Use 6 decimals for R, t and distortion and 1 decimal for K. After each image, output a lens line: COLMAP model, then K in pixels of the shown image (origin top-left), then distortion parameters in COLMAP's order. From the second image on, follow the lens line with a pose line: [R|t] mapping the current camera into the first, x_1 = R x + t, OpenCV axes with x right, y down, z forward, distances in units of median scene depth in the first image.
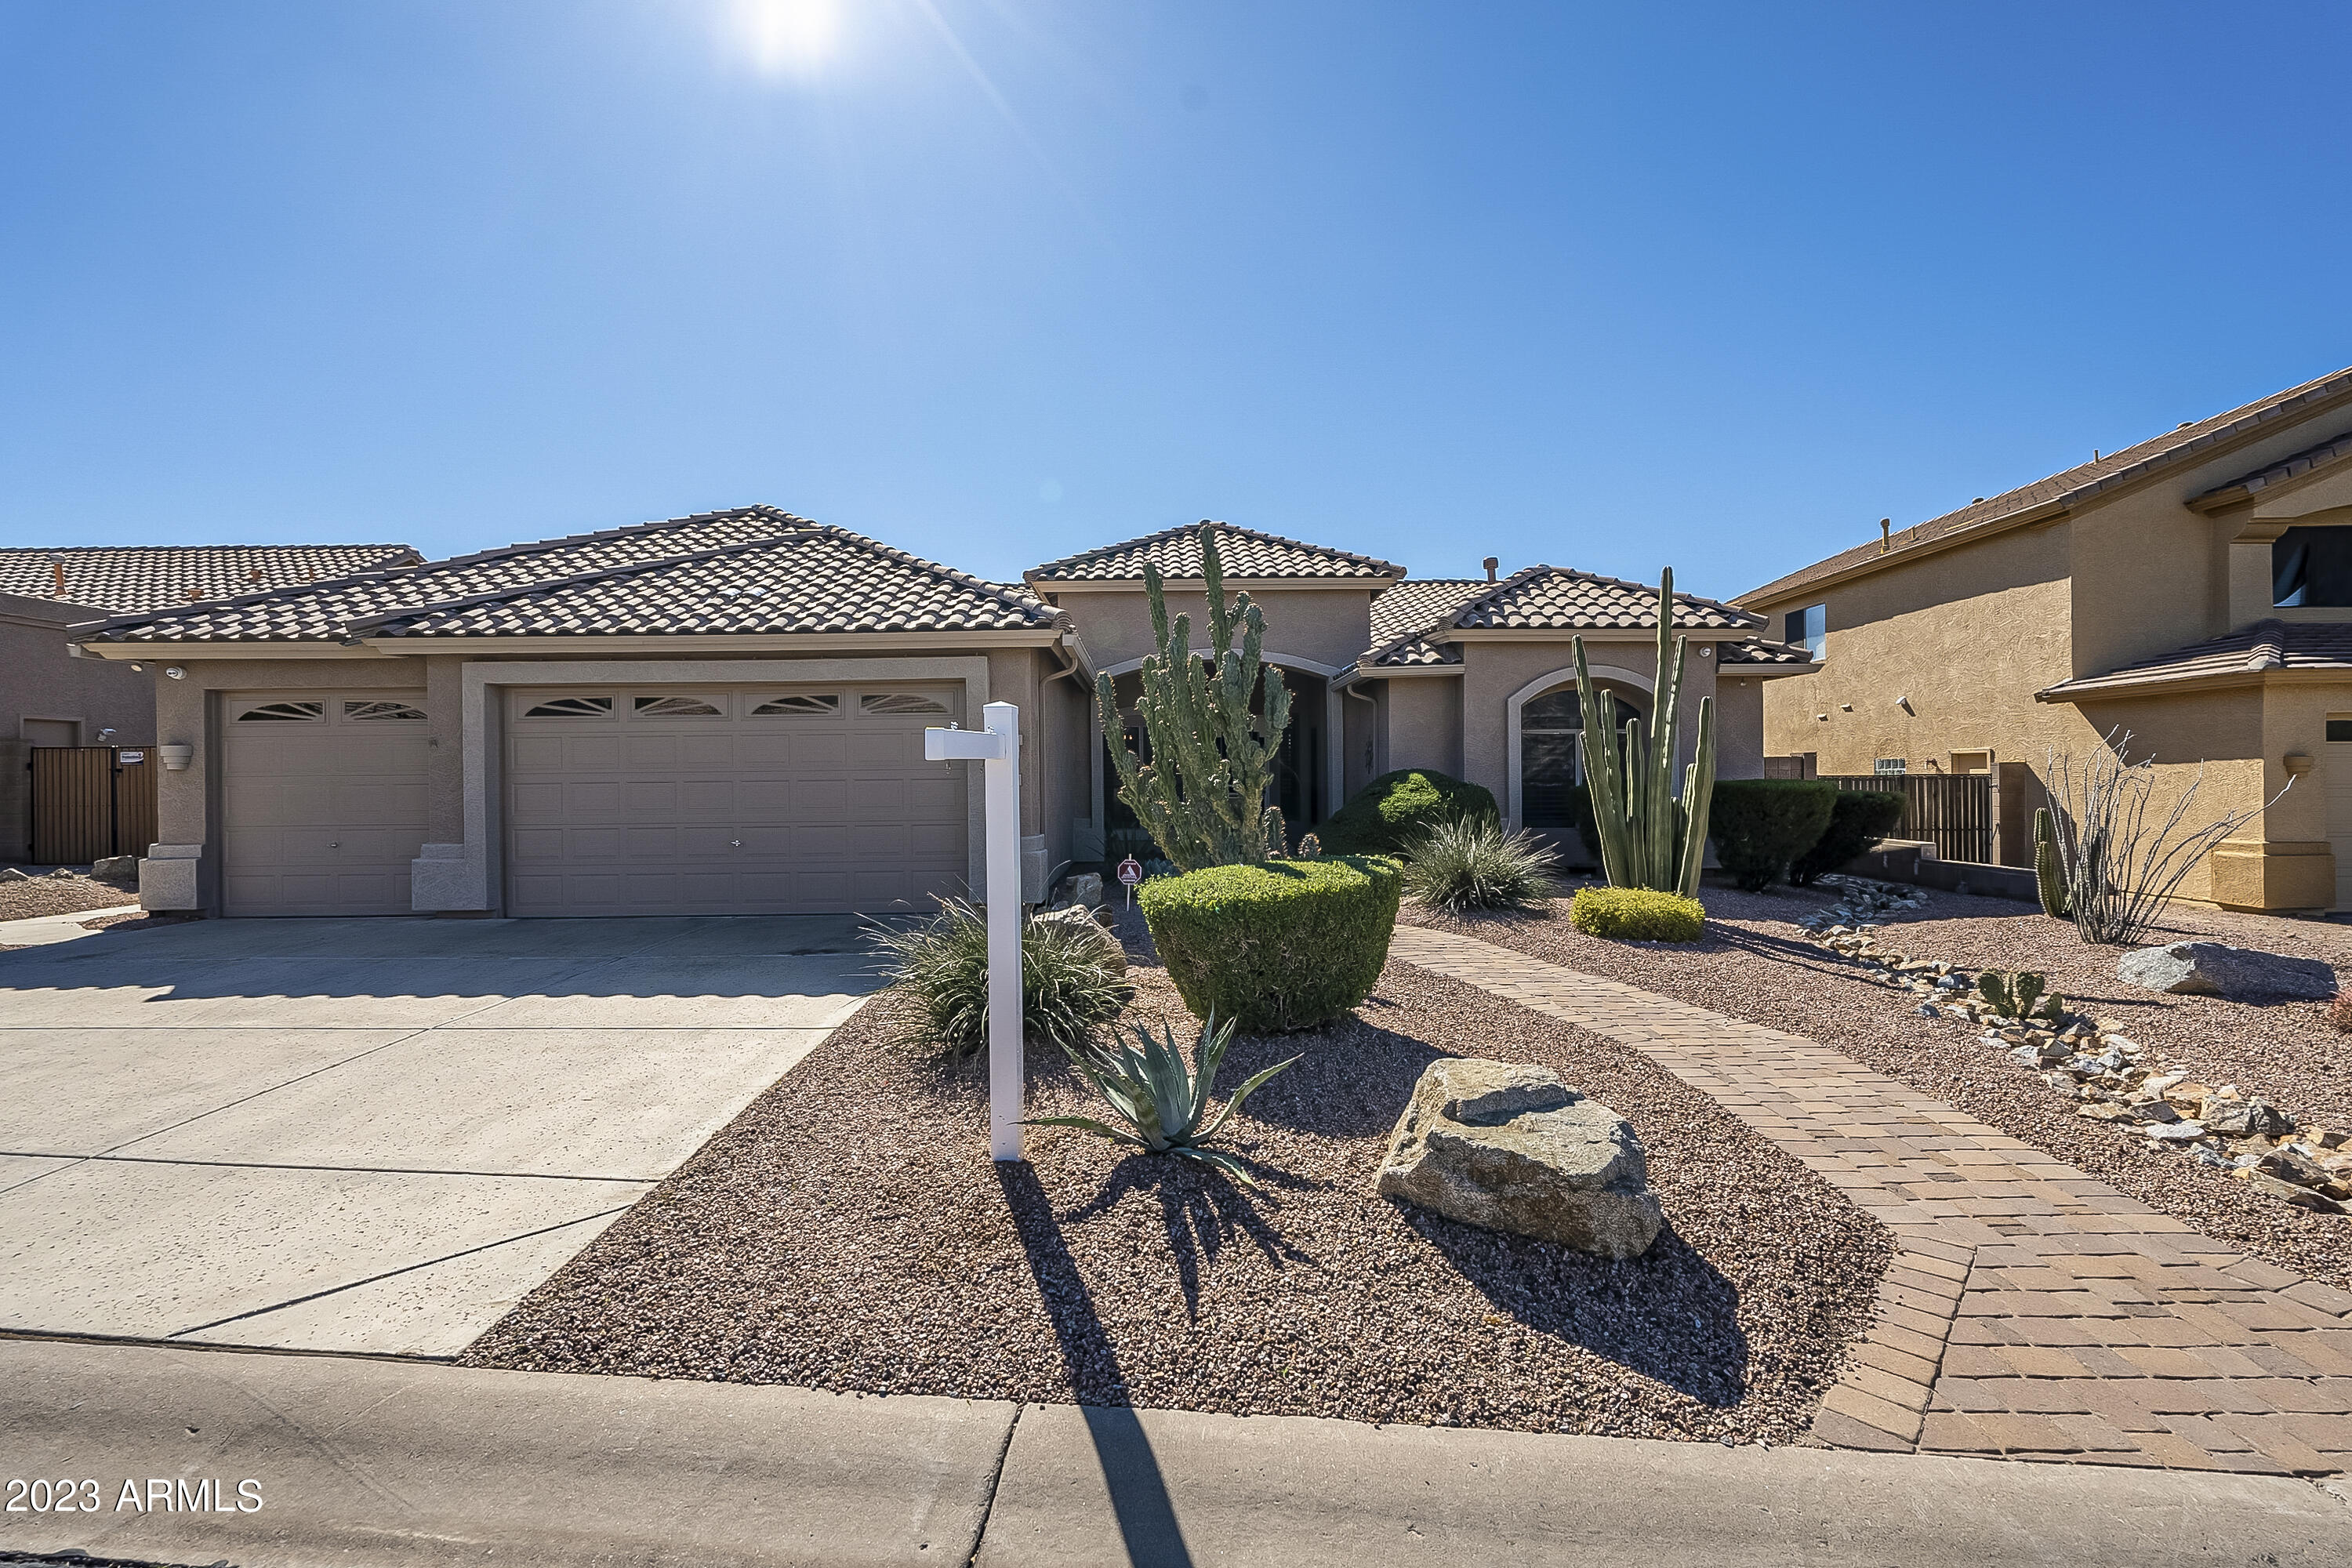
lens RADIAL K [[1015.7, 0, 1167.6], [0, 1015.7, 792.2], [0, 0, 1]] dist [-0.002054, -0.000058]
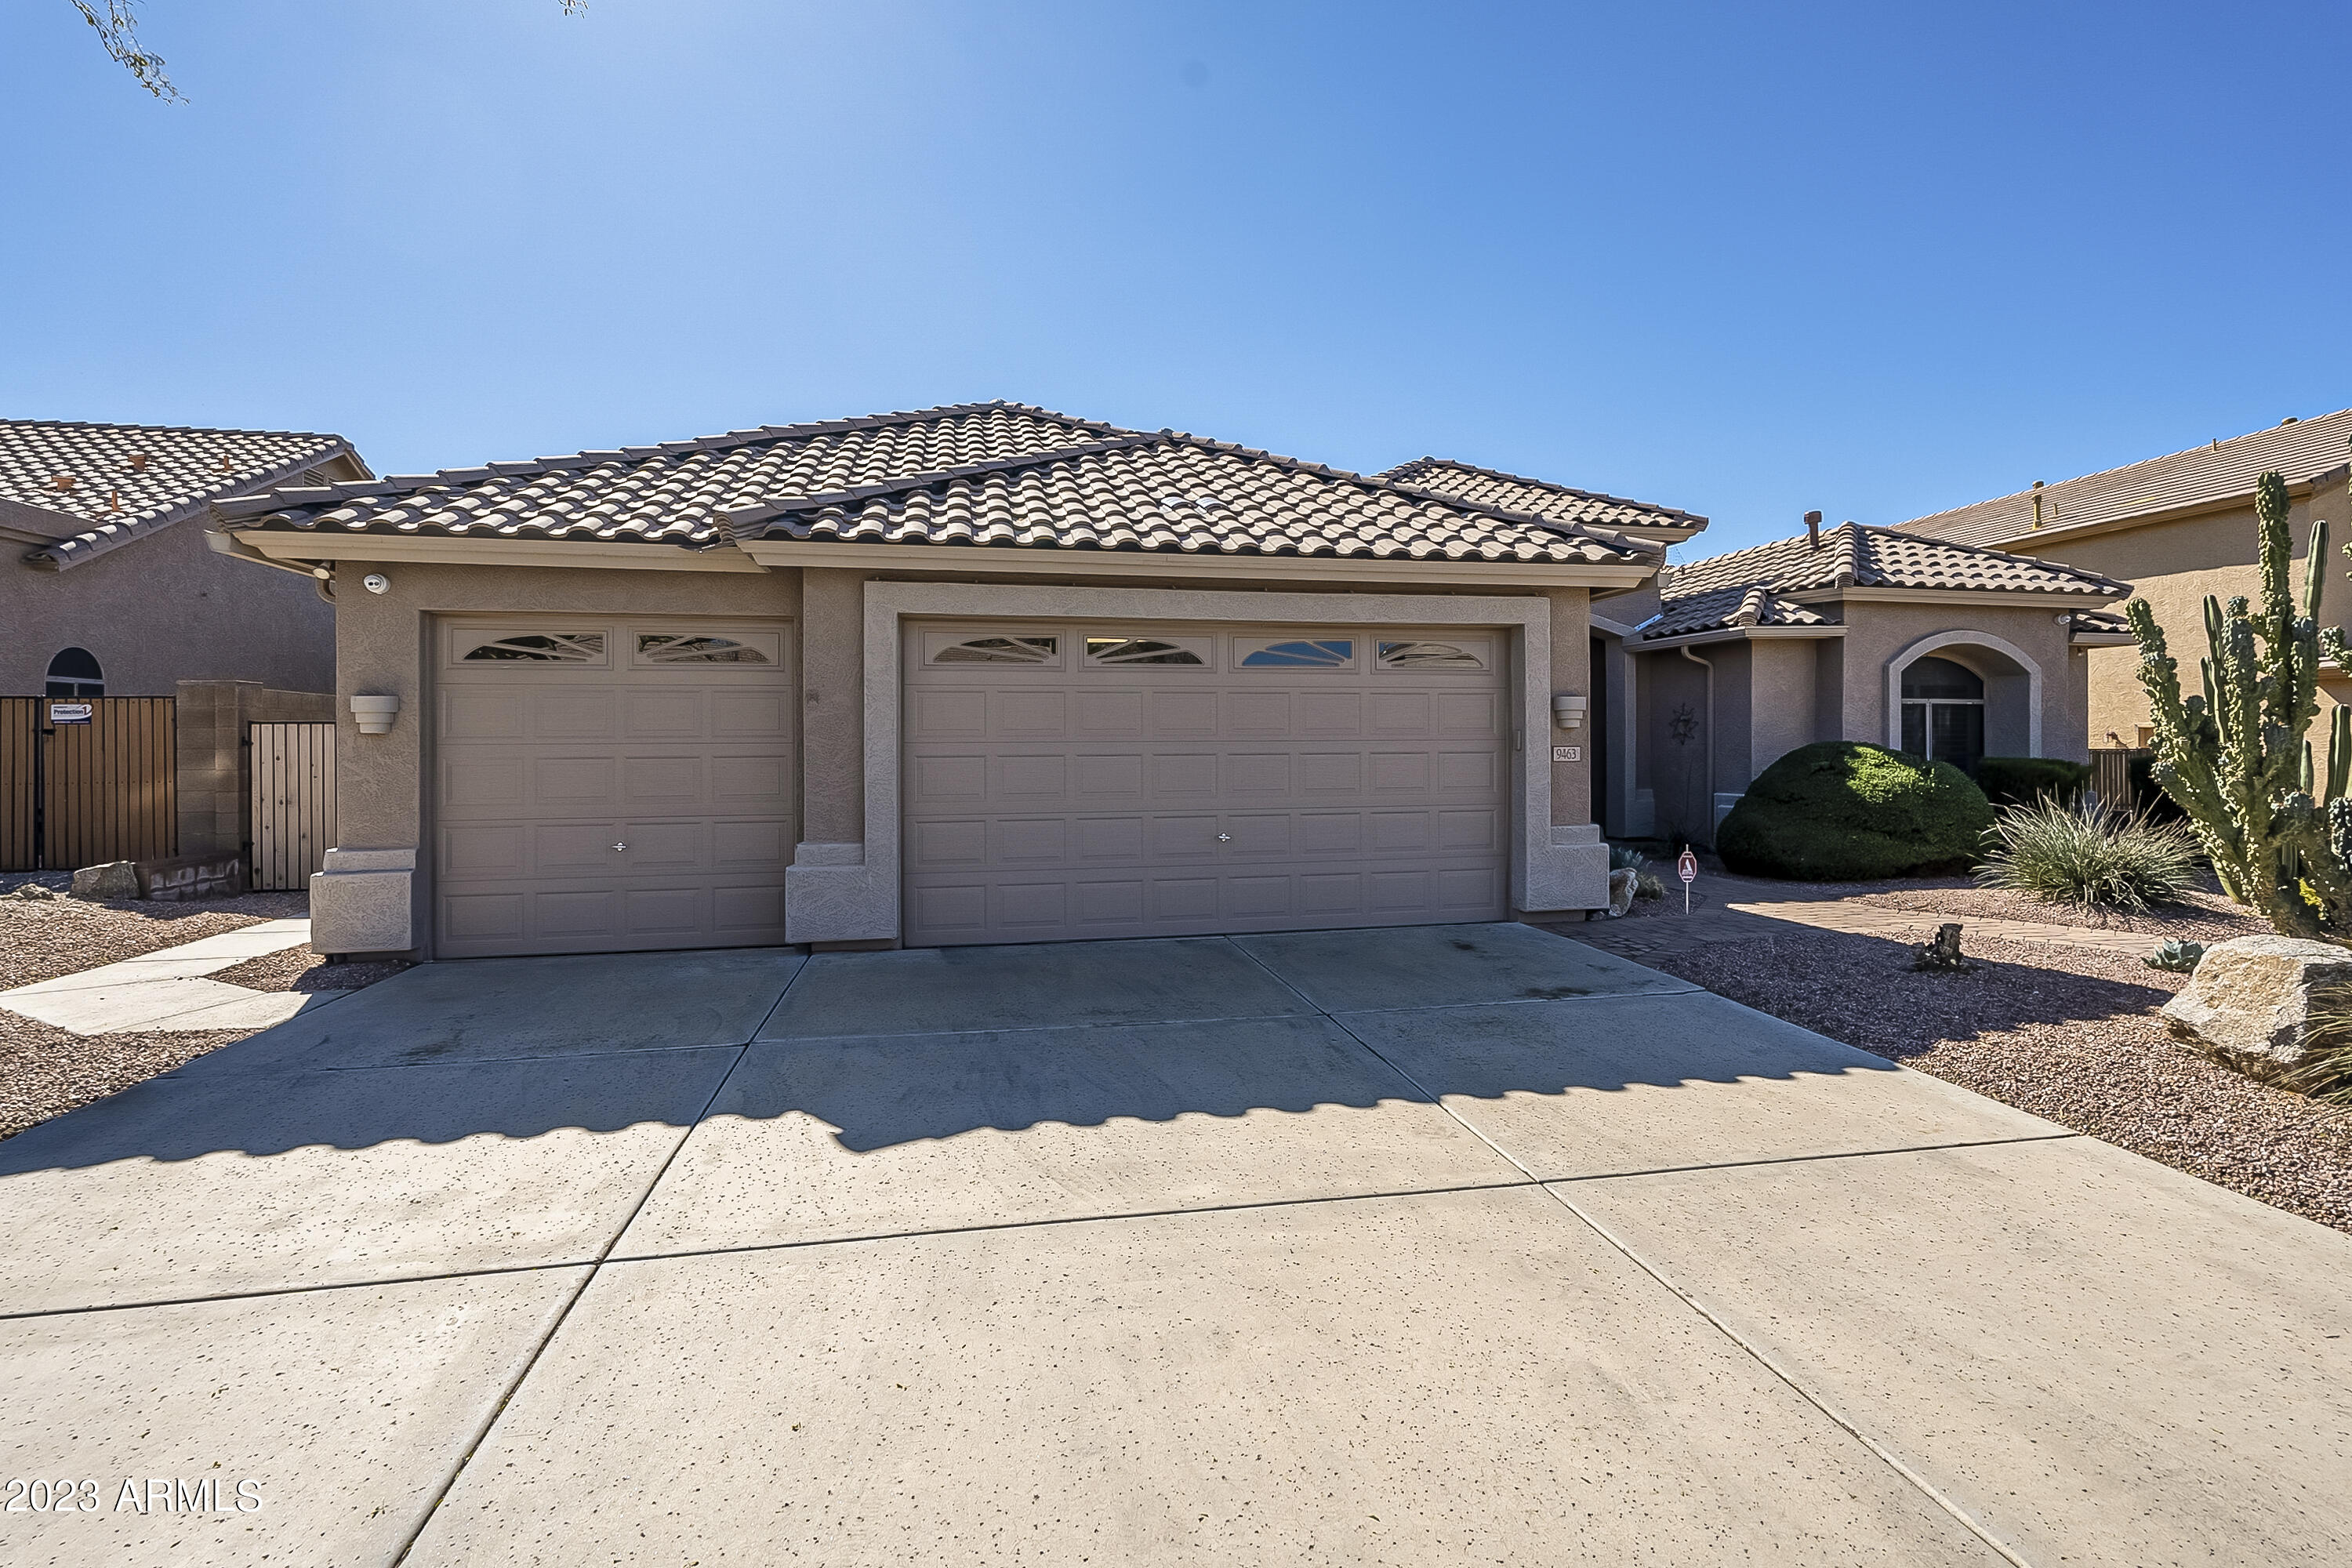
lens RADIAL K [[1053.0, 0, 1182.5], [0, 1053.0, 744.9], [0, 0, 1]] dist [-0.000214, 0.000170]
pose [[0.981784, 0.005172, 0.189932, -0.586234], [-0.002806, 0.999915, -0.012725, -0.007313], [-0.189981, 0.011961, 0.981715, 0.239155]]
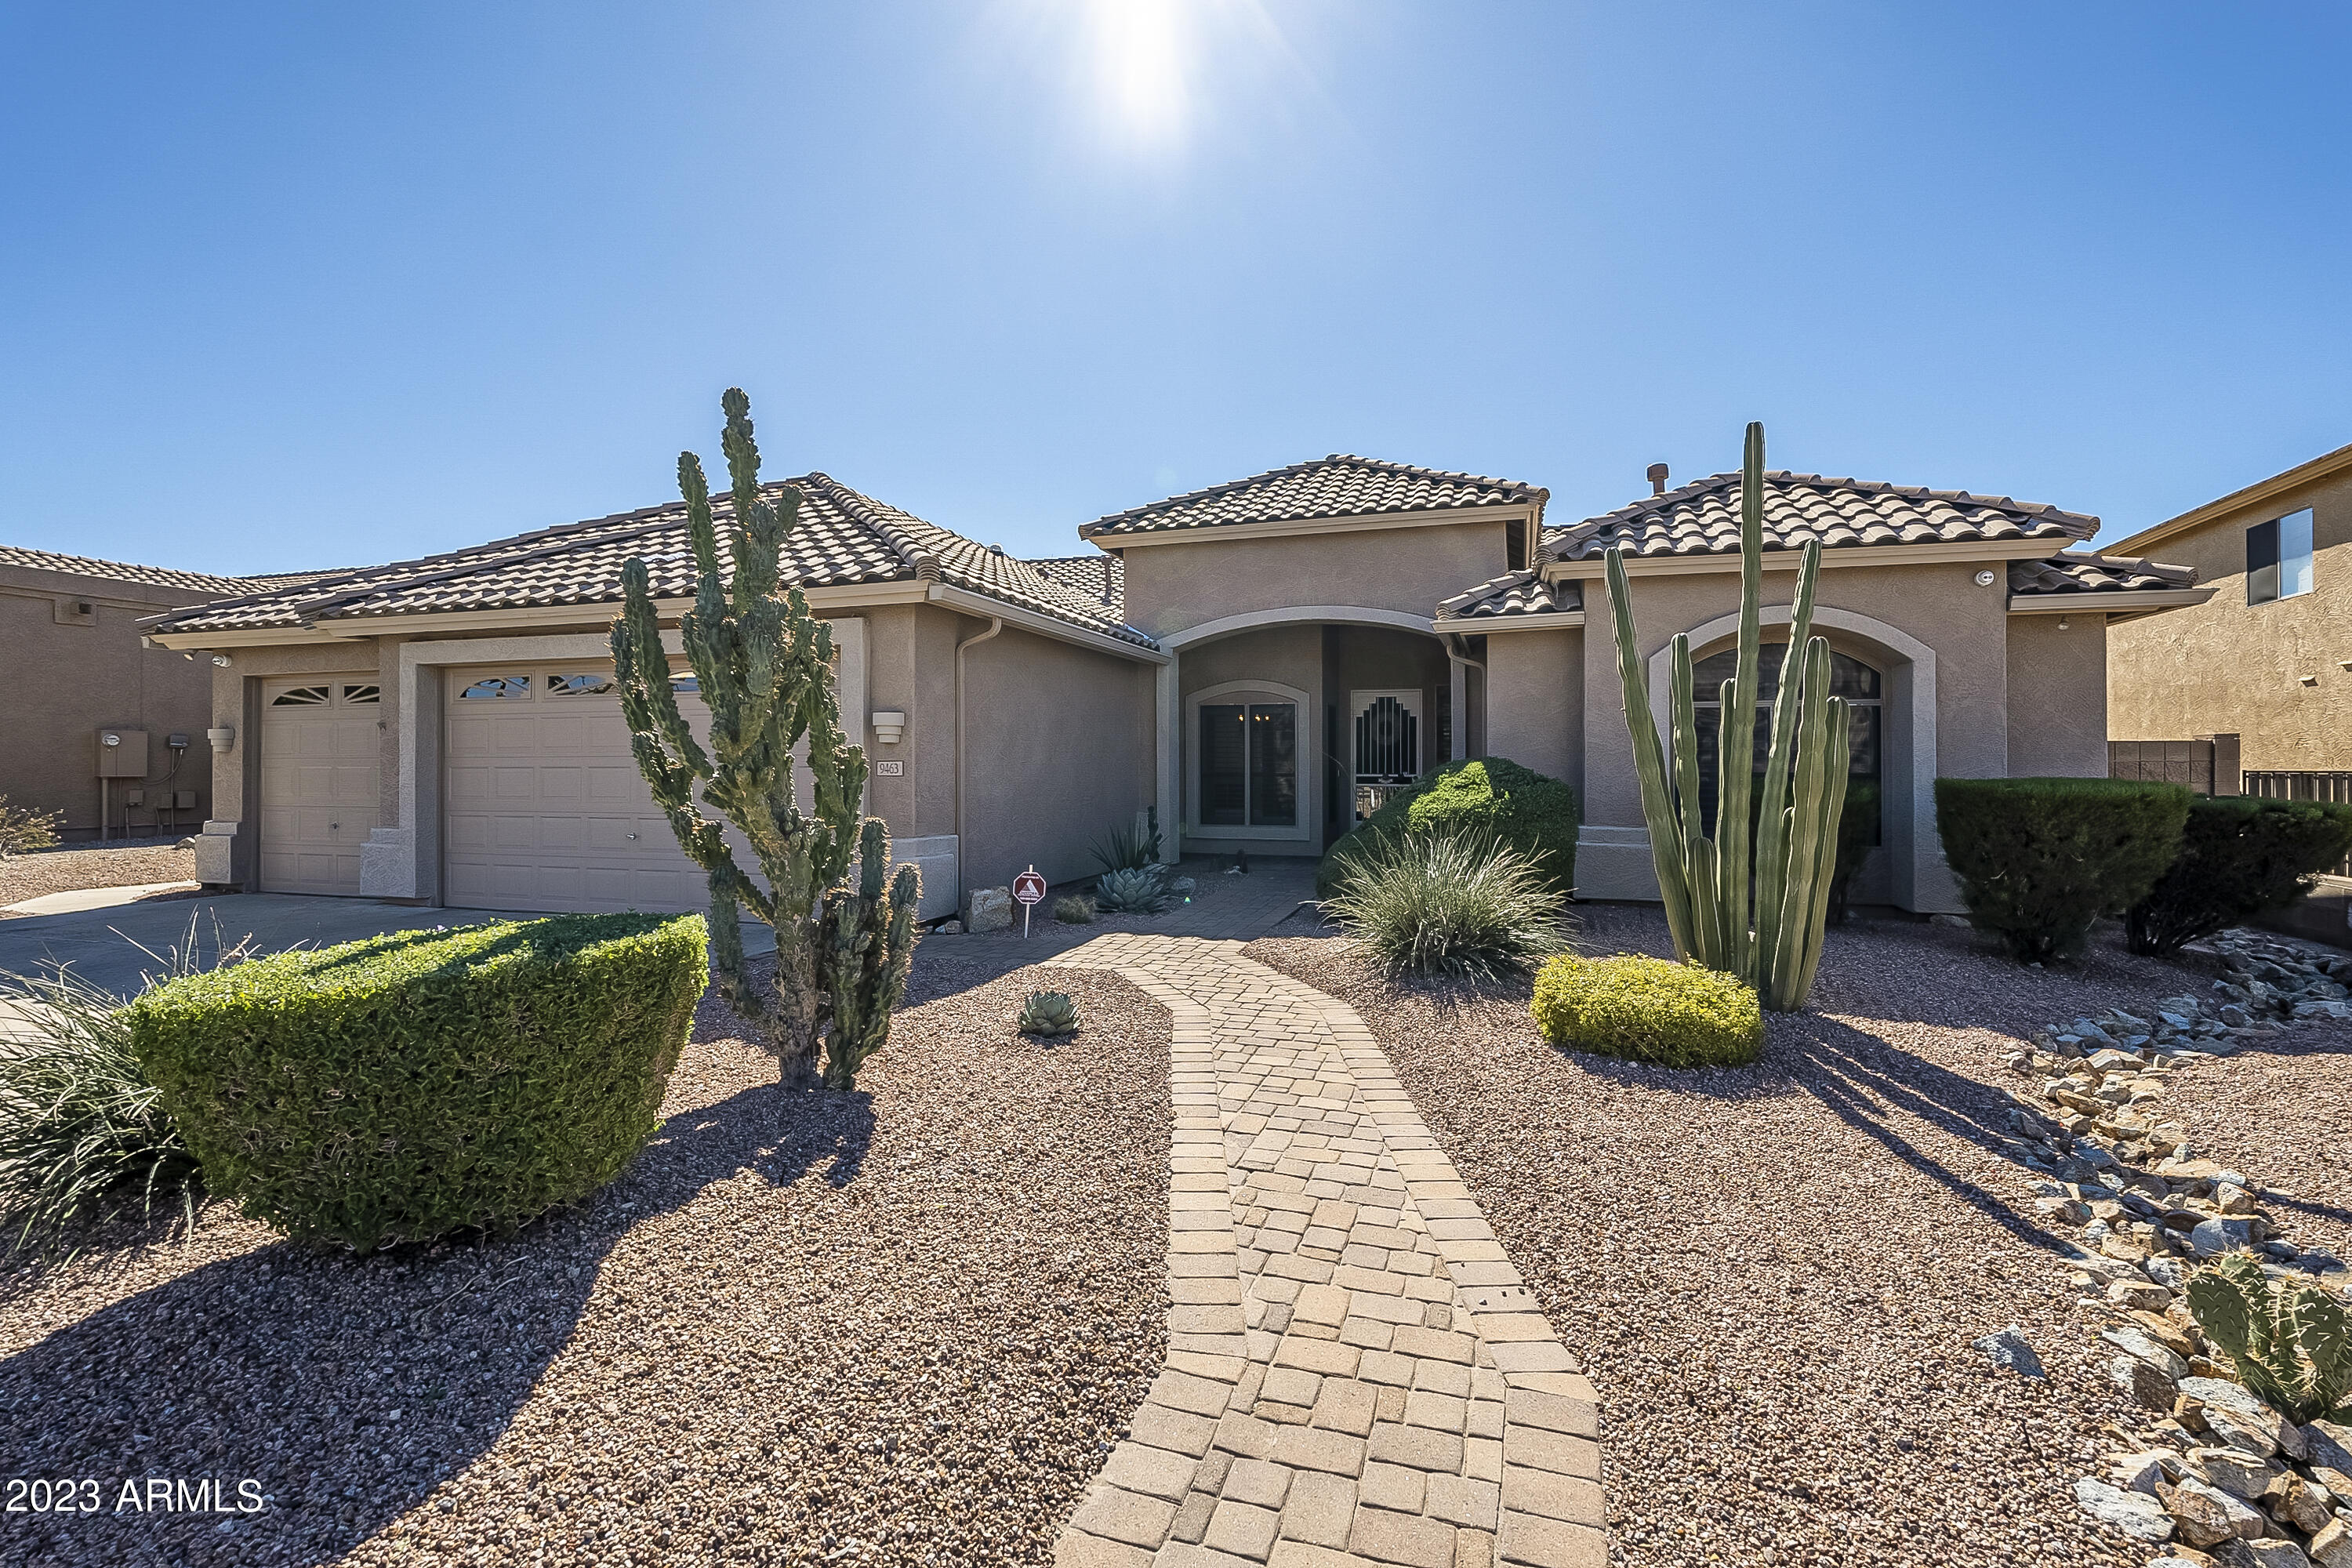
lens RADIAL K [[1033.1, 0, 1175.9], [0, 1033.1, 771.7], [0, 0, 1]] dist [-0.003395, 0.000259]
pose [[0.950314, 0.010304, -0.311122, 0.308150], [-0.011619, 0.999930, -0.002376, -0.009846], [0.311076, 0.005873, 0.950367, 0.274536]]
